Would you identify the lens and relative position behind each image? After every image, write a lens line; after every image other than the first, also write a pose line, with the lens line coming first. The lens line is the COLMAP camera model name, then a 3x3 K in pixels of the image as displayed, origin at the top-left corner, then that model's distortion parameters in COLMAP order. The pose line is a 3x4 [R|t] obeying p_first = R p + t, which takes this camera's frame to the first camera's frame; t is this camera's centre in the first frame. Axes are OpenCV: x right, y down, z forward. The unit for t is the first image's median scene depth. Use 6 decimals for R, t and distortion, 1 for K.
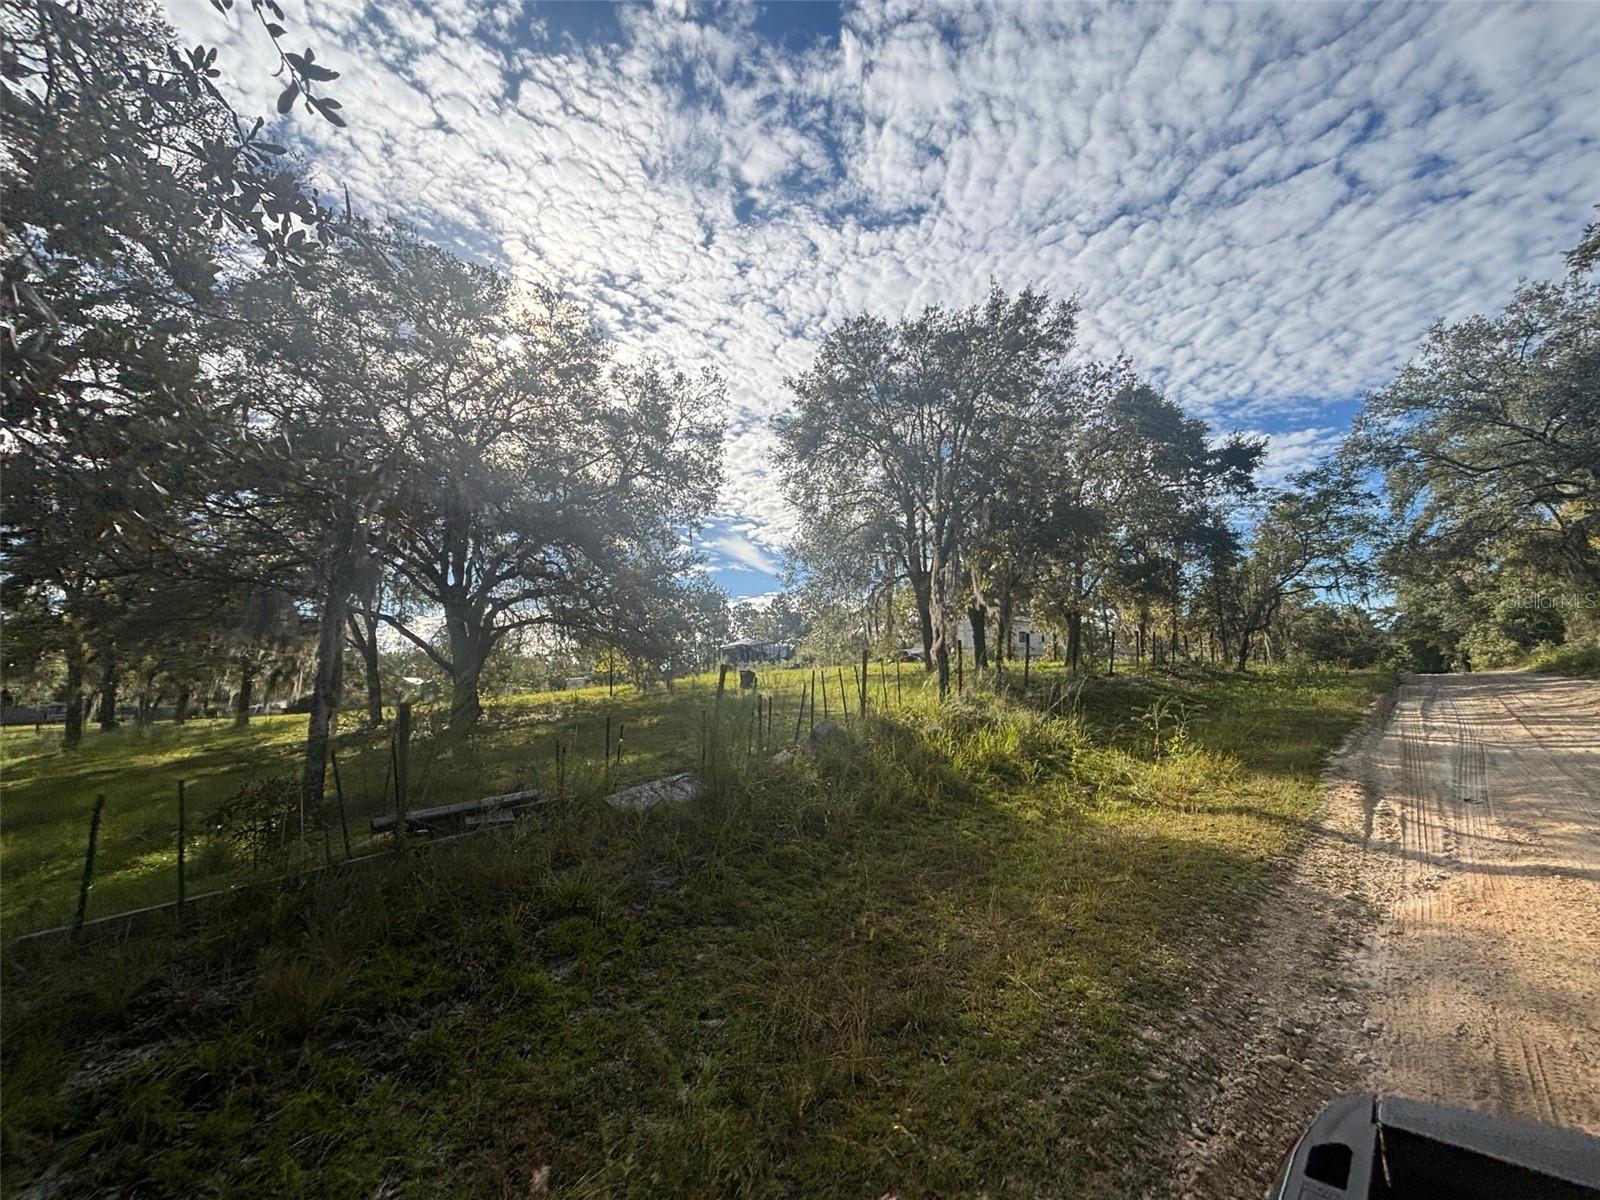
lens RADIAL K [[593.6, 0, 824.0], [0, 593.6, 591.5], [0, 0, 1]] dist [0.000771, 0.000061]
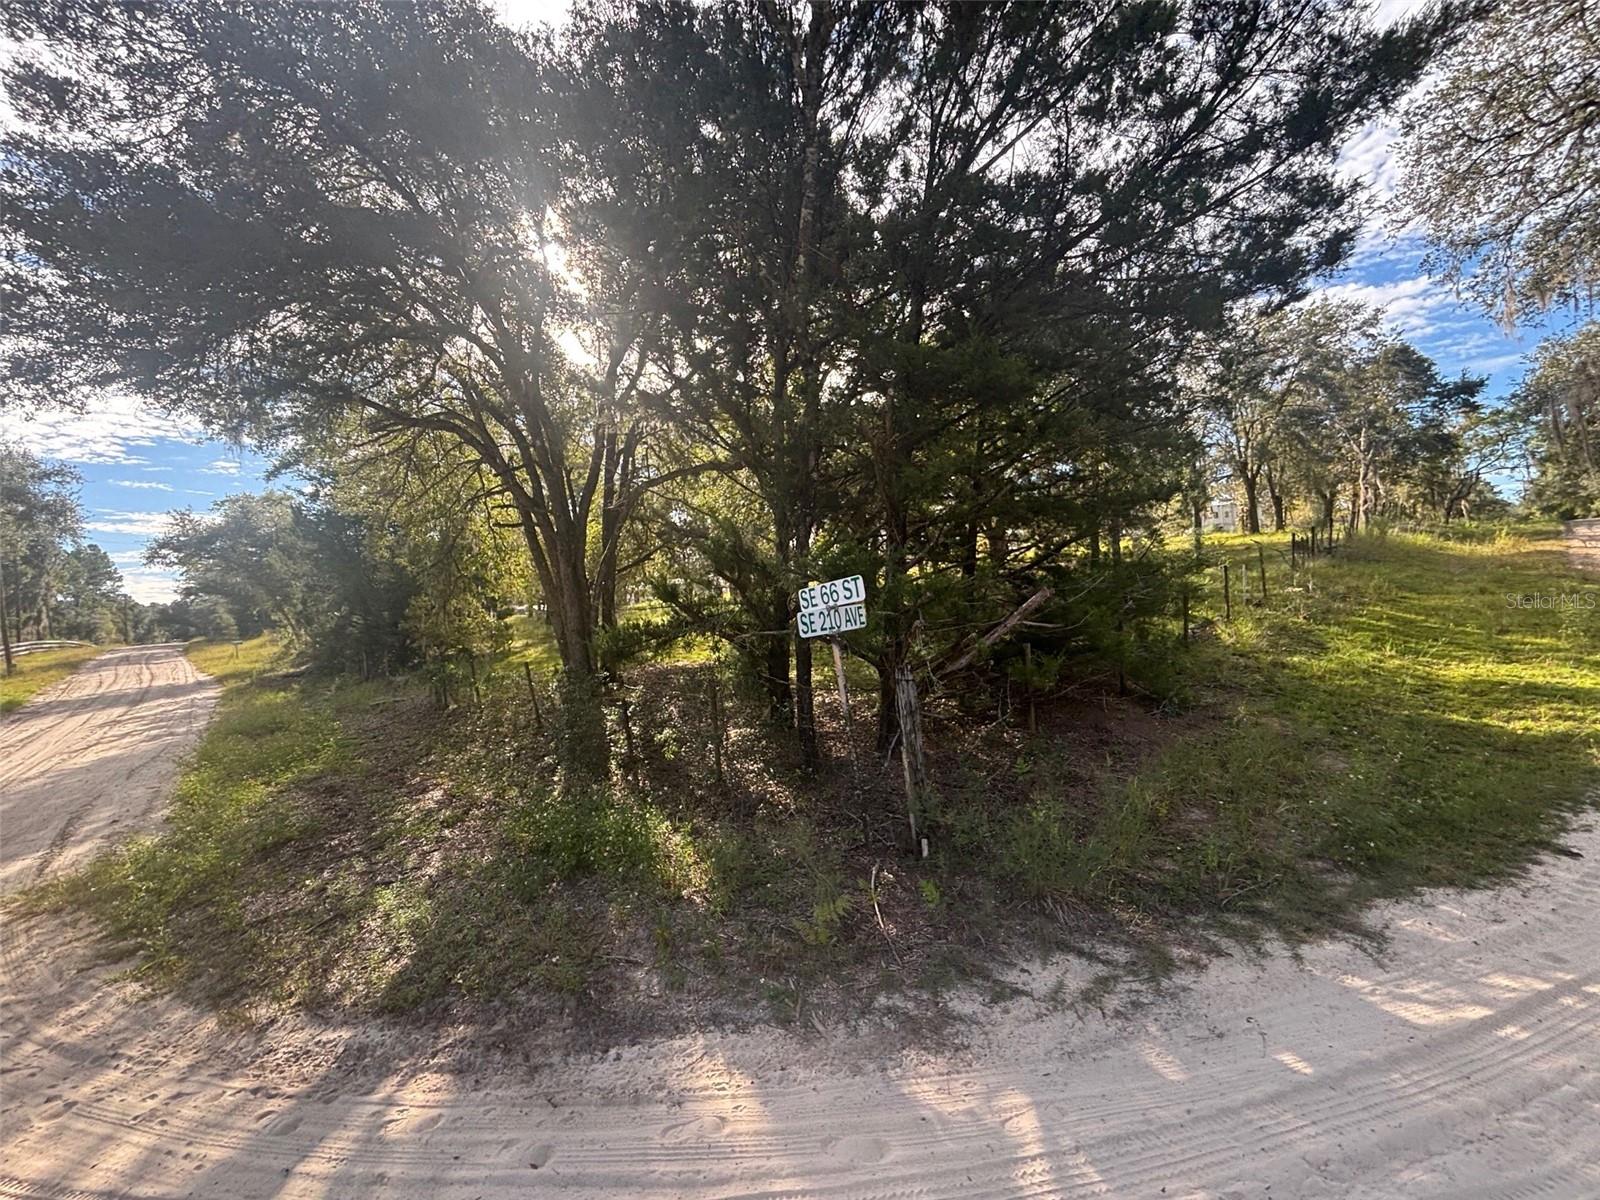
lens RADIAL K [[645.6, 0, 800.0], [0, 645.6, 600.0], [0, 0, 1]] dist [0.002219, -0.000694]
pose [[0.996902, -0.051793, -0.059186, -0.077195], [0.060152, 0.986925, 0.149533, -0.002555], [0.050667, -0.152630, 0.986984, -0.067561]]
